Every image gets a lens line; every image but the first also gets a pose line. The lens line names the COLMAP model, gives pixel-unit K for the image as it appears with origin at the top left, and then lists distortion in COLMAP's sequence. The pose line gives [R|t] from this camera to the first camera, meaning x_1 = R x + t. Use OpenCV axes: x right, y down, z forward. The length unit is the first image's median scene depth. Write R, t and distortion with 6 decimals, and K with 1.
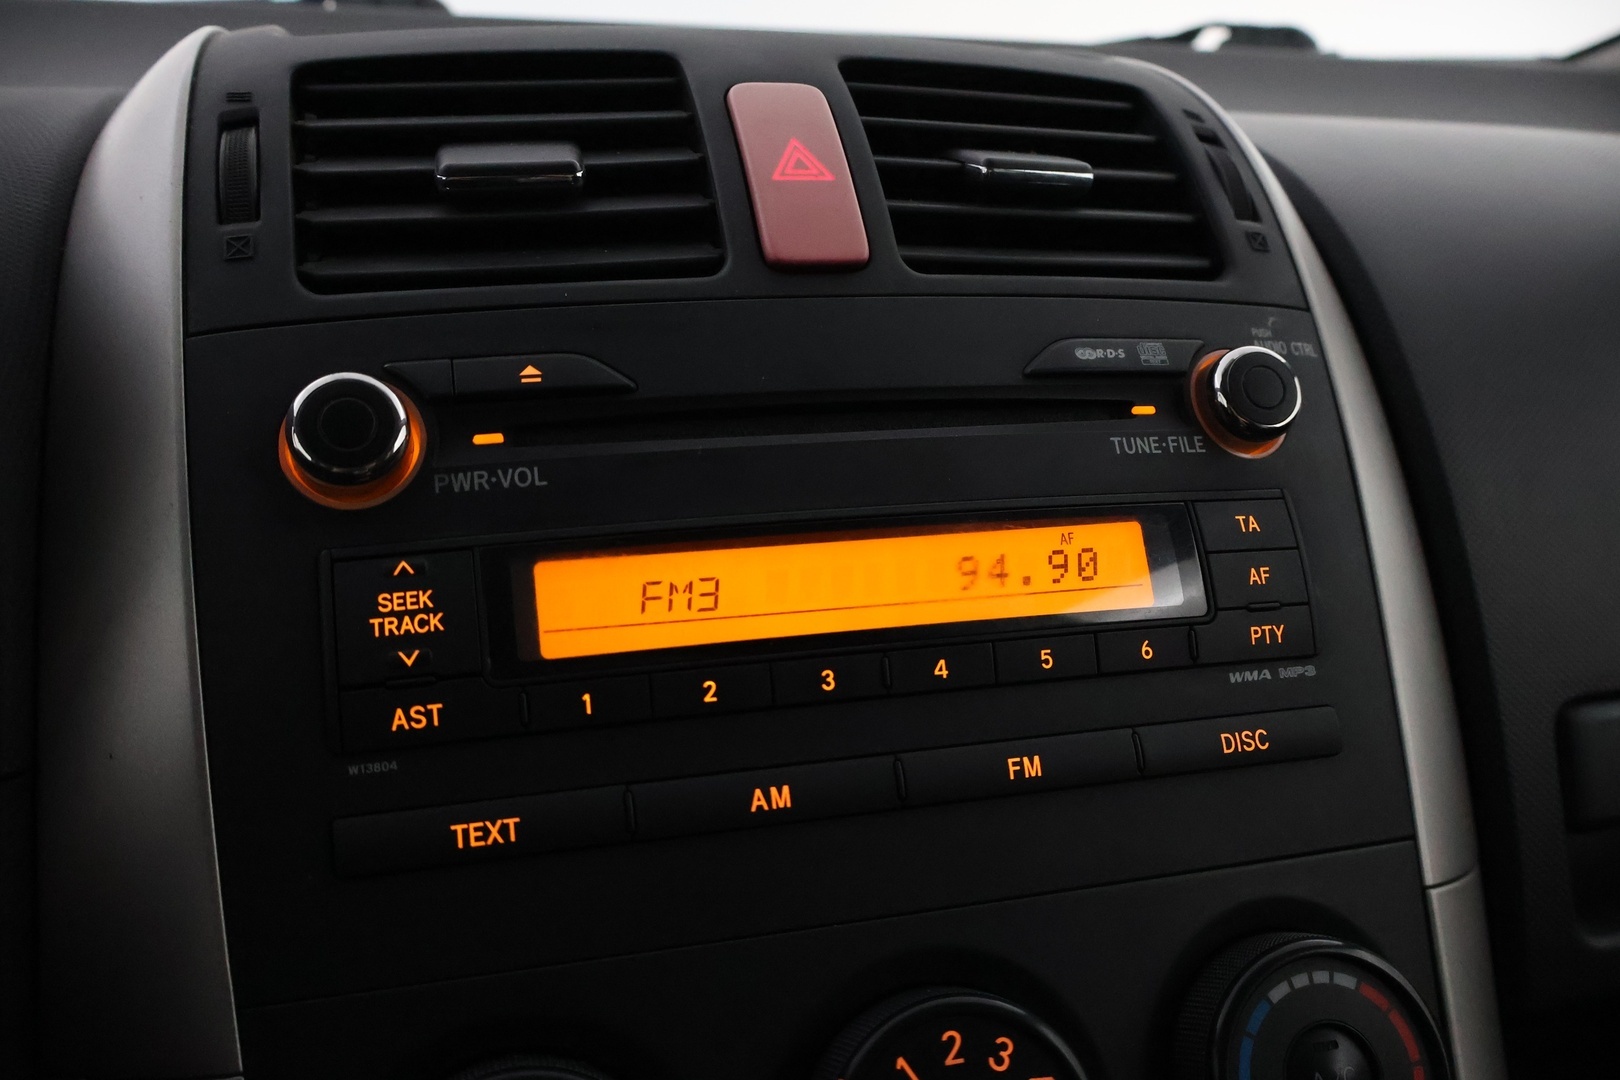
lens RADIAL K [[1417.6, 0, 810.0], [0, 1417.6, 540.0], [0, 0, 1]] dist [0.003388, 0.002697]
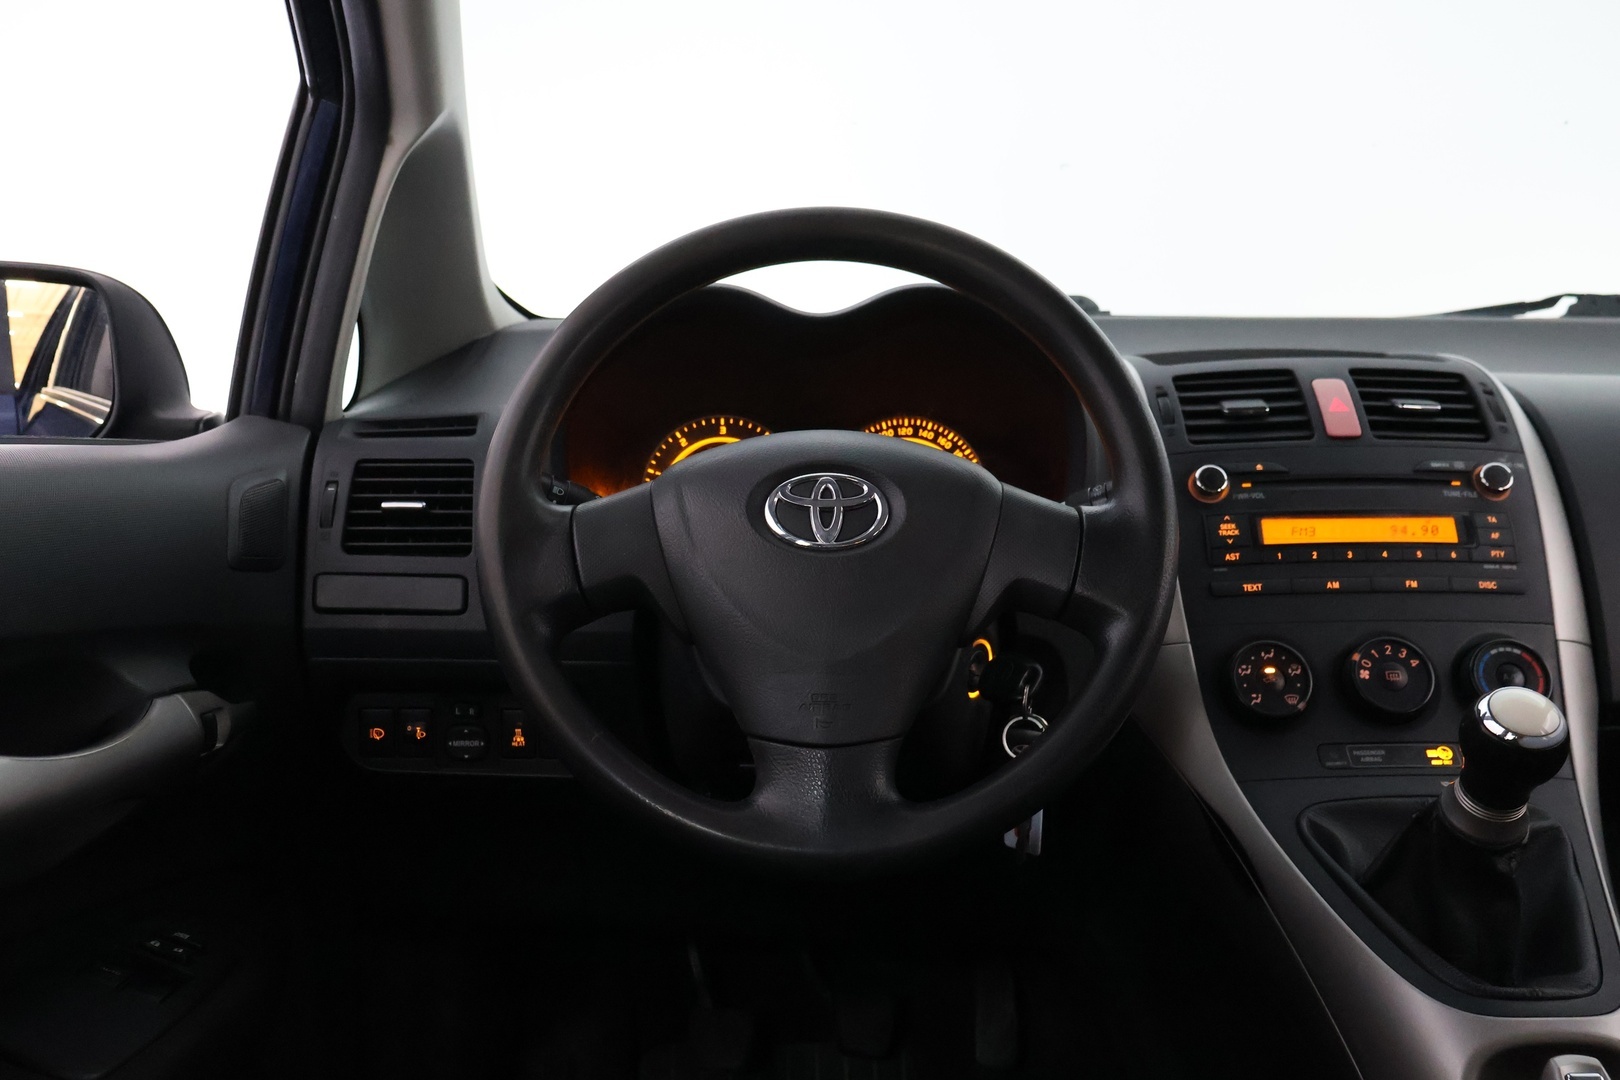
lens RADIAL K [[1507.7, 0, 810.0], [0, 1507.7, 540.0], [0, 0, 1]] dist [0.014879, 0.019716]
pose [[0.964291, 0.019080, -0.264156, -0.274937], [-0.054046, 0.990589, -0.125744, 0.579670], [0.259271, 0.135531, 0.956248, -2.776514]]
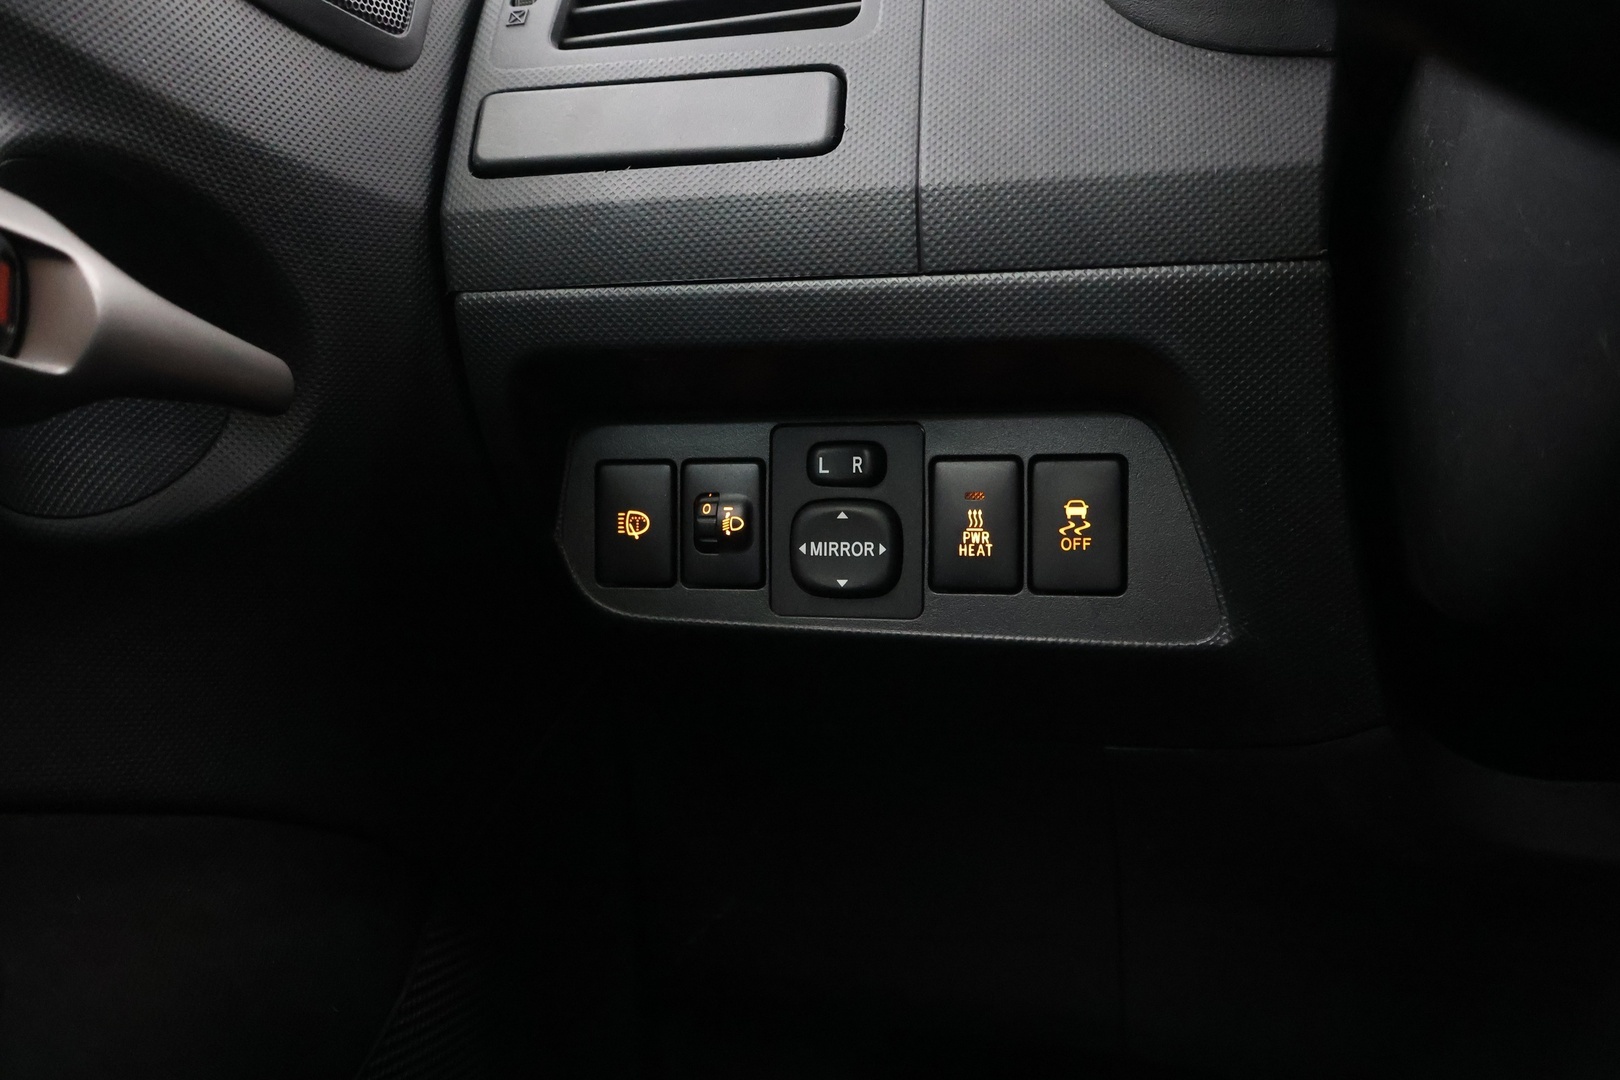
lens RADIAL K [[1349.6, 0, 810.0], [0, 1349.6, 540.0], [0, 0, 1]] dist [-0.000963, -0.003663]
pose [[0.840262, -0.016854, -0.541918, -1.395832], [-0.113005, 0.972121, -0.205451, 0.917669], [0.530273, 0.233873, 0.814932, -0.431588]]
